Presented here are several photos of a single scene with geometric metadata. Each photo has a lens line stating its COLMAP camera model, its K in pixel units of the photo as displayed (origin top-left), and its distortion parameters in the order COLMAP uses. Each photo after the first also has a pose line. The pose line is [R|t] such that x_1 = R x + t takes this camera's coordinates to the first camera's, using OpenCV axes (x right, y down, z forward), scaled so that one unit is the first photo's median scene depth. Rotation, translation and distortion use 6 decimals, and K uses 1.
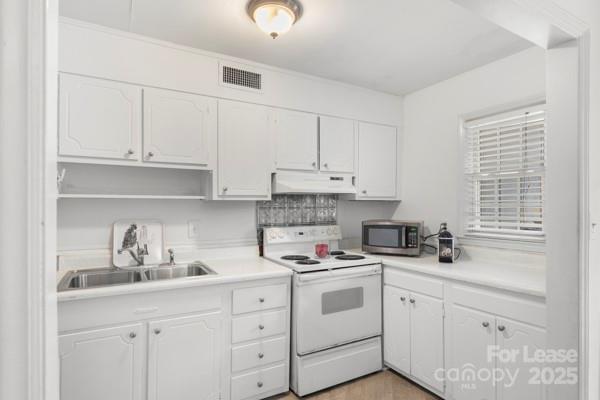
lens RADIAL K [[323.4, 0, 300.0], [0, 323.4, 200.0], [0, 0, 1]] dist [0.001489, 0.000104]
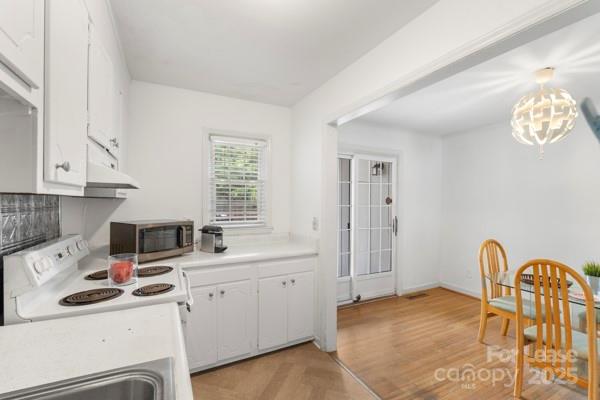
lens RADIAL K [[268.5, 0, 300.0], [0, 268.5, 200.0], [0, 0, 1]] dist [-0.004972, -0.000629]
pose [[0.037406, 0.010460, 0.999245, -0.471721], [-0.018371, 0.999783, -0.009778, 0.005477], [-0.999131, -0.017992, 0.037590, 0.610775]]
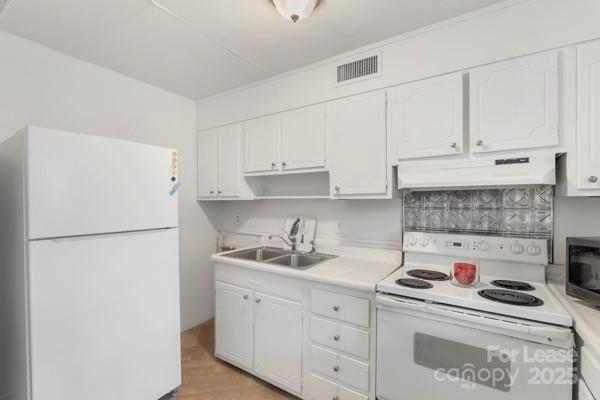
lens RADIAL K [[274.6, 0, 300.0], [0, 274.6, 200.0], [0, 0, 1]] dist [-0.000168, 0.000070]
pose [[0.446471, -0.007748, -0.894765, 0.418818], [0.010496, 0.999939, -0.003422, 0.004107], [0.894737, -0.007864, 0.446525, 0.445864]]
